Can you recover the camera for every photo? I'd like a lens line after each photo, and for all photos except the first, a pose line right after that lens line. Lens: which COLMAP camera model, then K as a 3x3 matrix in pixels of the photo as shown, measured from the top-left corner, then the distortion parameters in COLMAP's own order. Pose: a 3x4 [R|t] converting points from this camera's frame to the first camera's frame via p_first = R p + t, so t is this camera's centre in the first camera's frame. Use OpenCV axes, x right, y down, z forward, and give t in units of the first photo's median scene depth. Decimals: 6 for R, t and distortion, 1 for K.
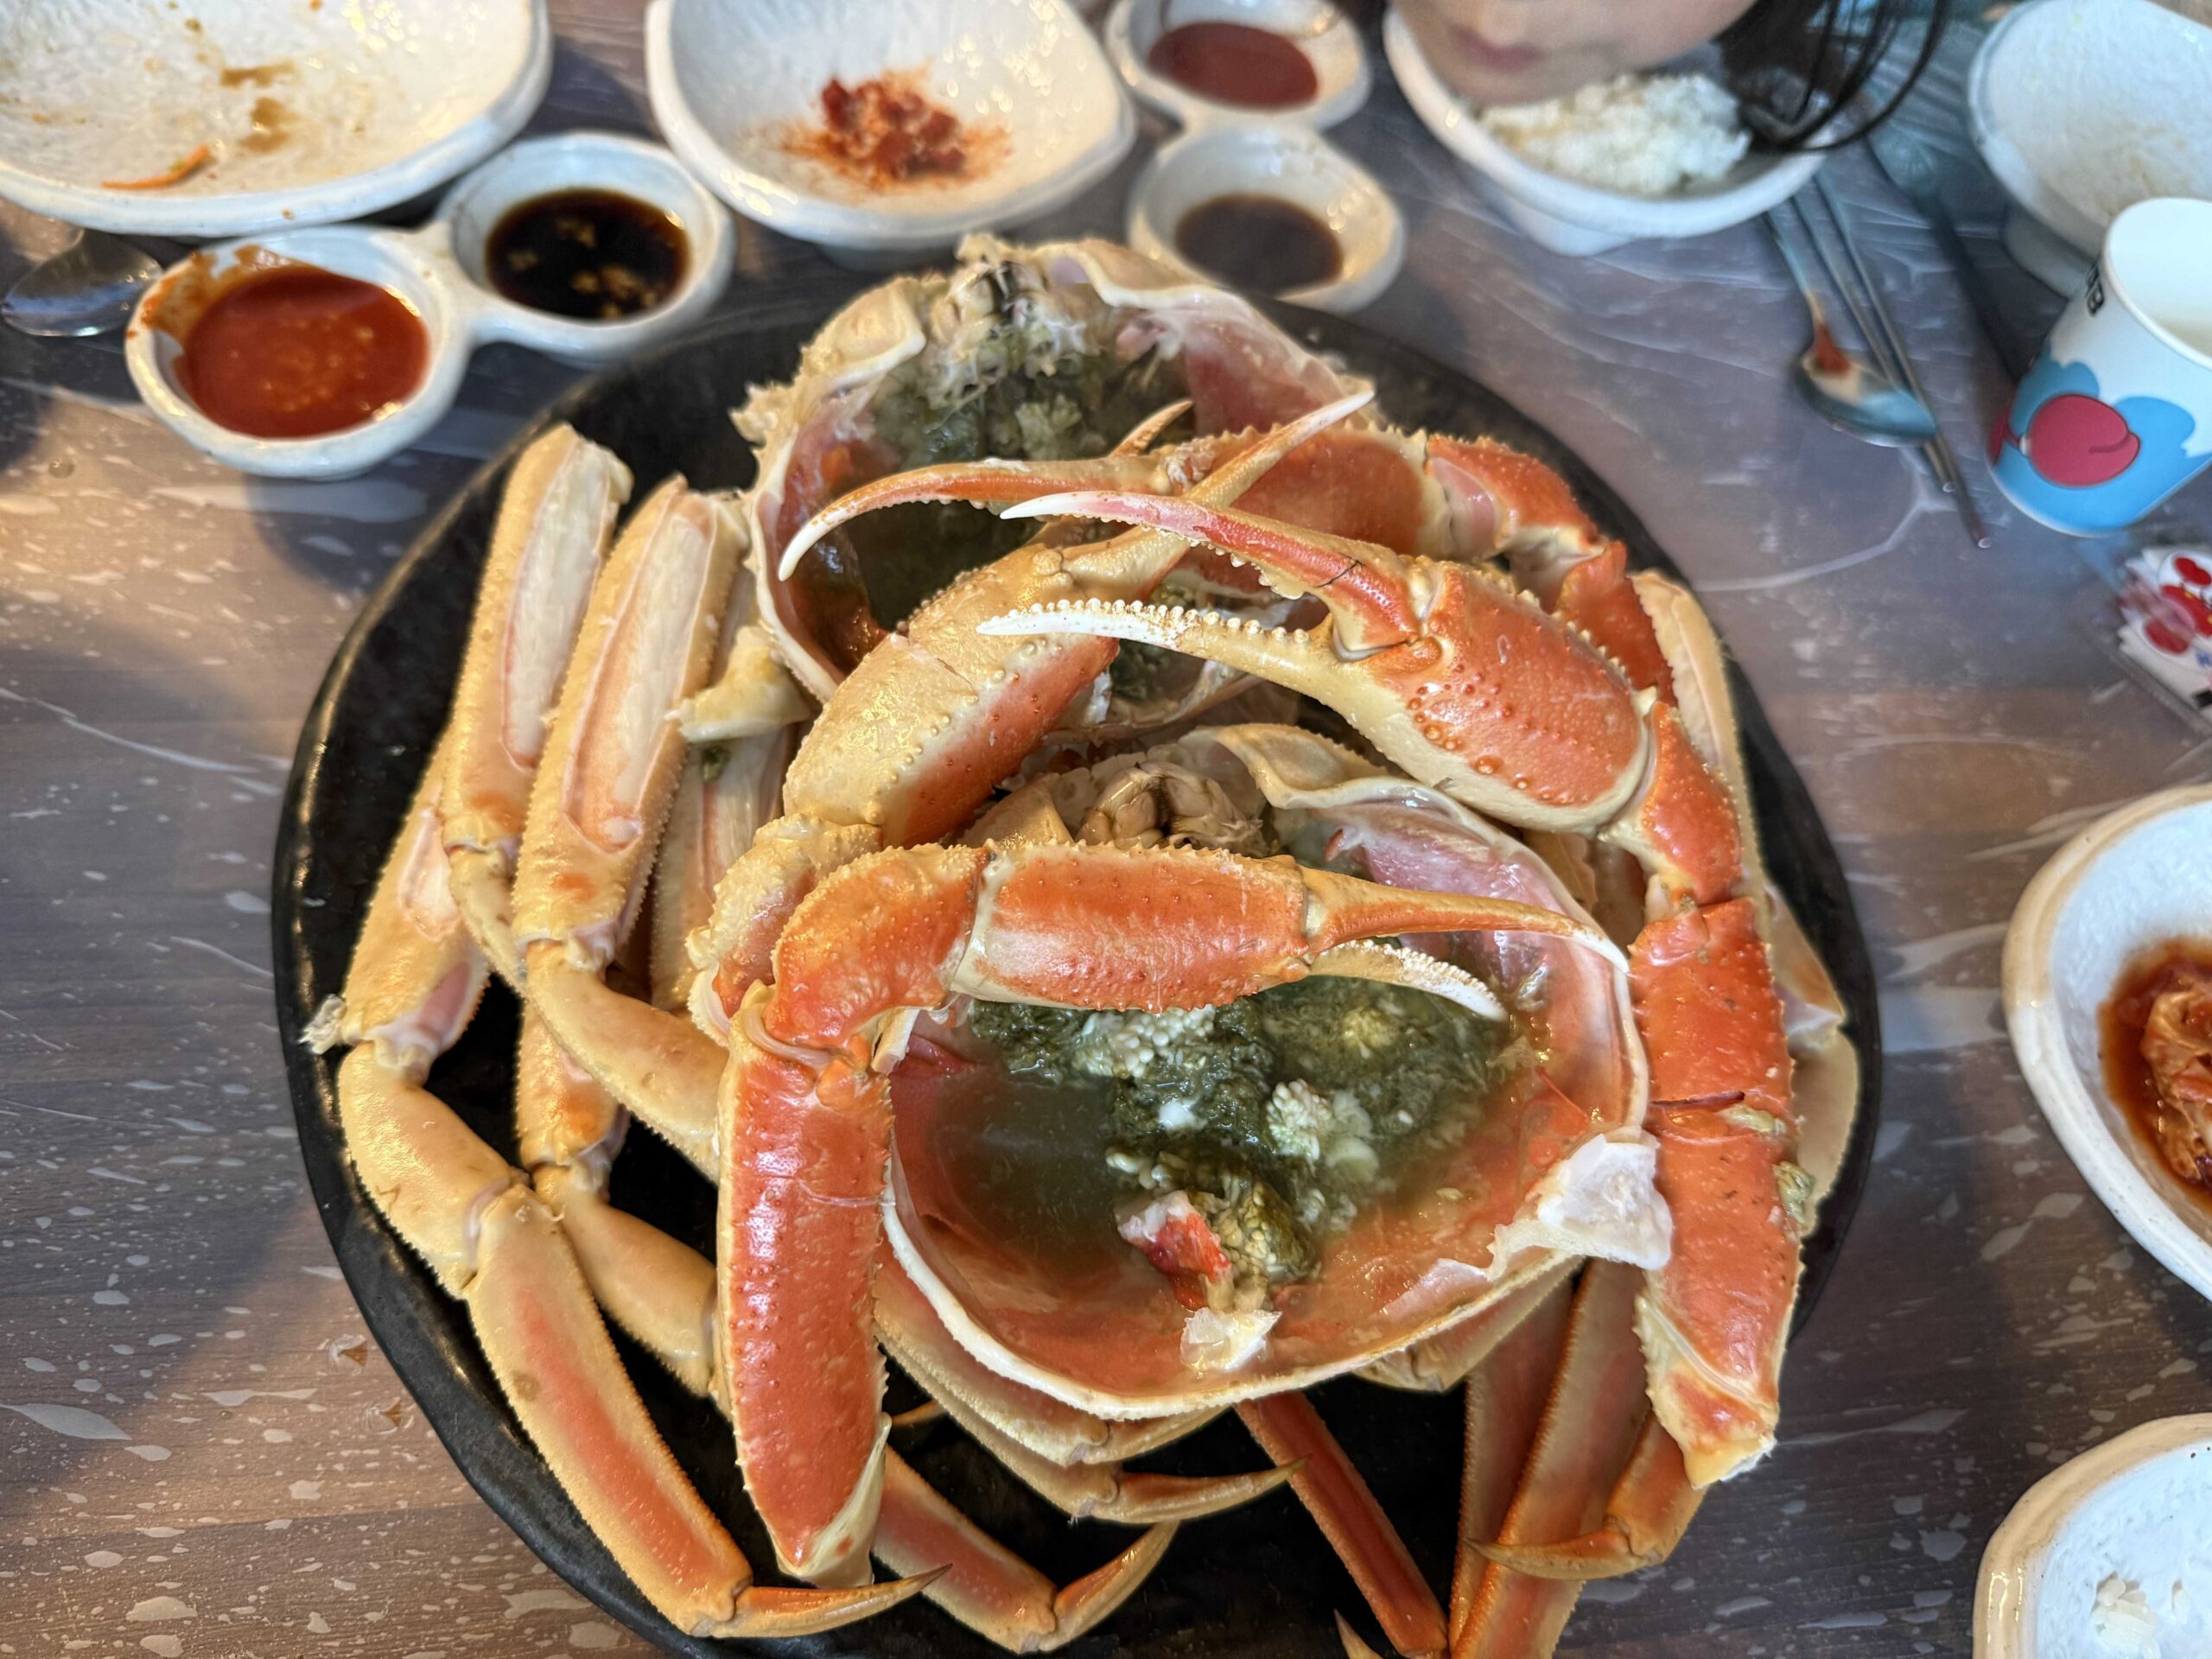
lens RADIAL K [[1619.7, 0, 1106.0], [0, 1619.7, 829.5], [0, 0, 1]] dist [-0.001520, -0.000579]
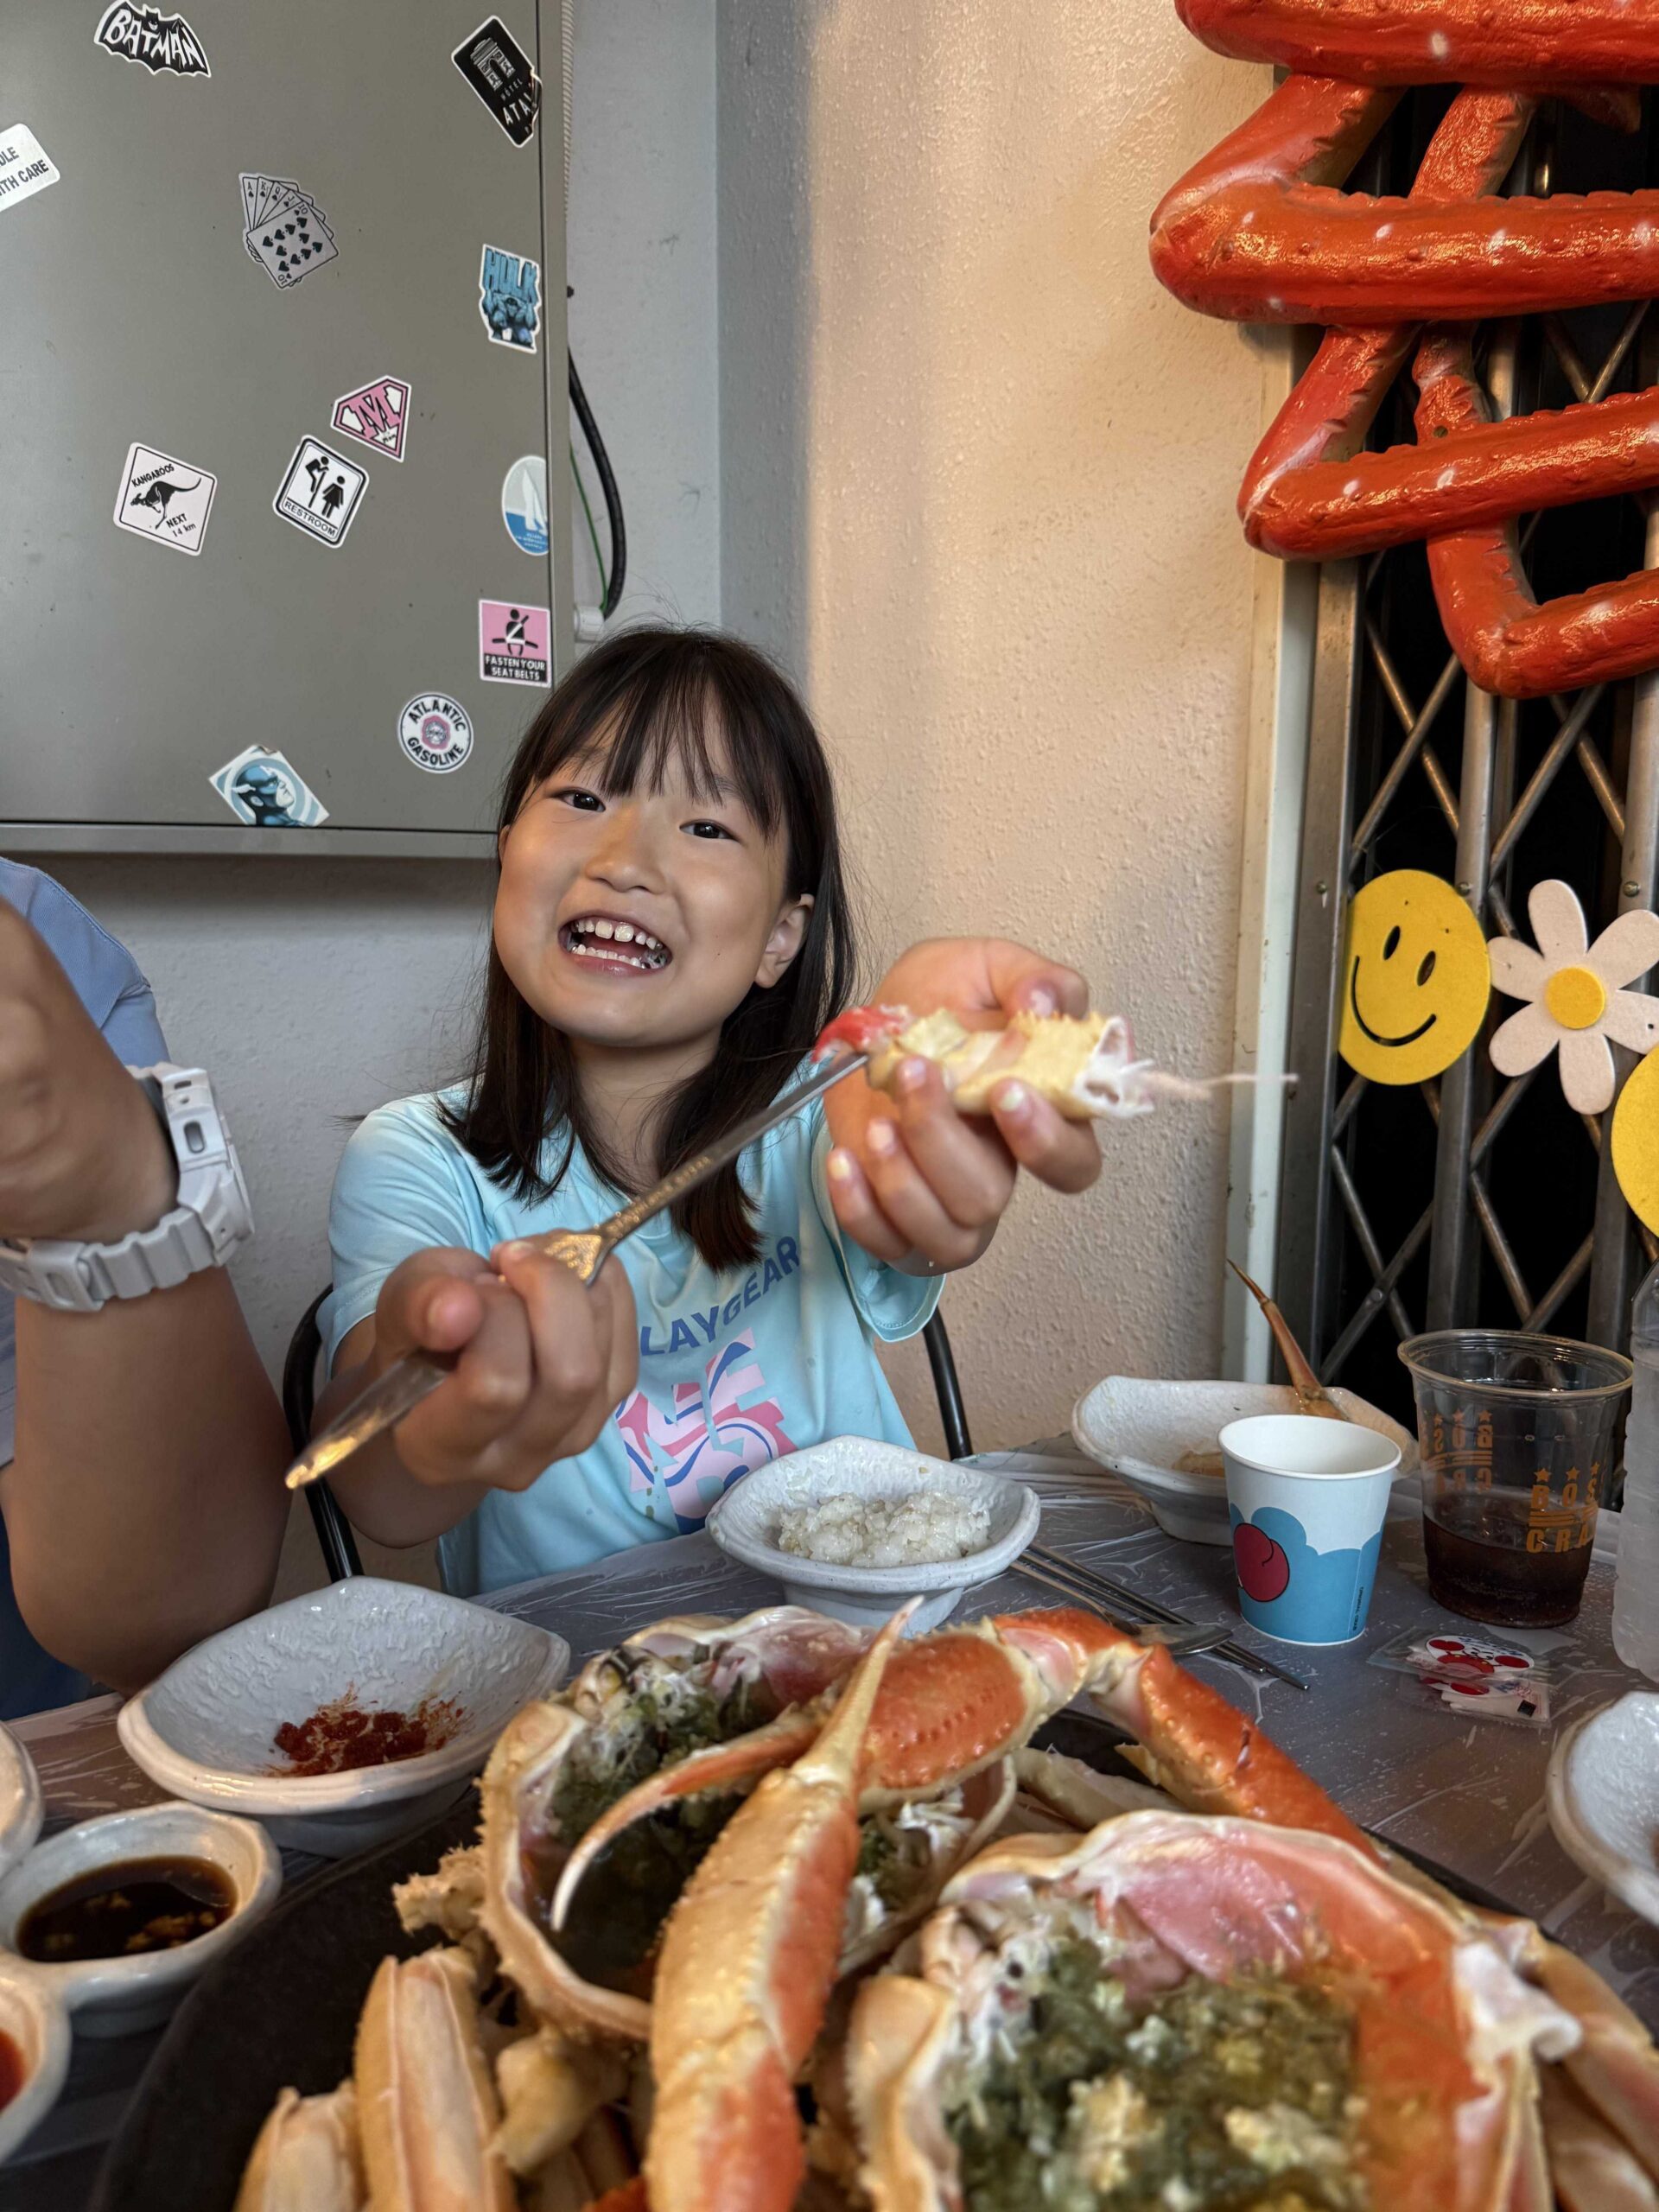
lens RADIAL K [[1619.7, 0, 829.5], [0, 1619.7, 1106.0], [0, 0, 1]] dist [-0.001520, -0.000579]
pose [[0.869310, -0.224508, 0.440337, -0.369972], [0.478381, 0.606230, -0.635325, 0.262993], [-0.124310, 0.762943, 0.634402, -0.124474]]
